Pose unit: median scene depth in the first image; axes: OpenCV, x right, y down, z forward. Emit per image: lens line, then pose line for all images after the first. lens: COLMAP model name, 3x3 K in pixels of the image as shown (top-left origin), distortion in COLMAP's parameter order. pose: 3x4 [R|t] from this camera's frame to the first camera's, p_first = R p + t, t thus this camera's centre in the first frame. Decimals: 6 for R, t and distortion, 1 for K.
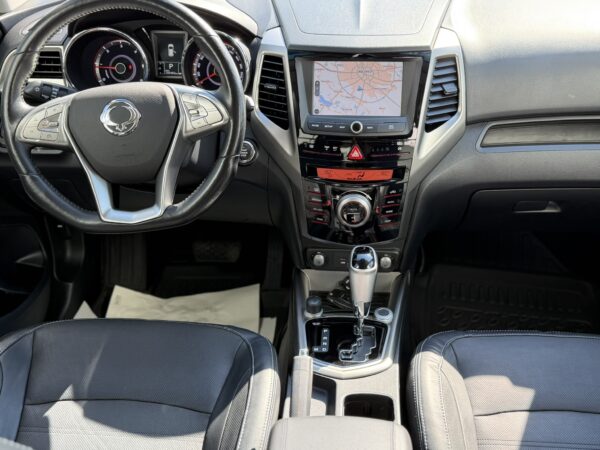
lens RADIAL K [[683.4, 0, 303.9], [0, 683.4, 225.9], [0, 0, 1]] dist [0.076995, 0.000000]
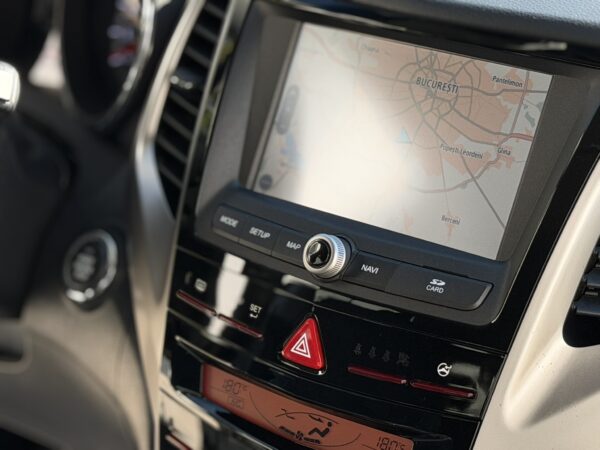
lens RADIAL K [[1796.5, 0, 301.2], [0, 1796.5, 223.5], [0, 0, 1]] dist [0.232341, 0.000000]
pose [[0.819576, 0.221938, -0.528240, 0.449830], [-0.326627, 0.938436, -0.112489, -0.068036], [0.470754, 0.264731, 0.841610, 0.357566]]
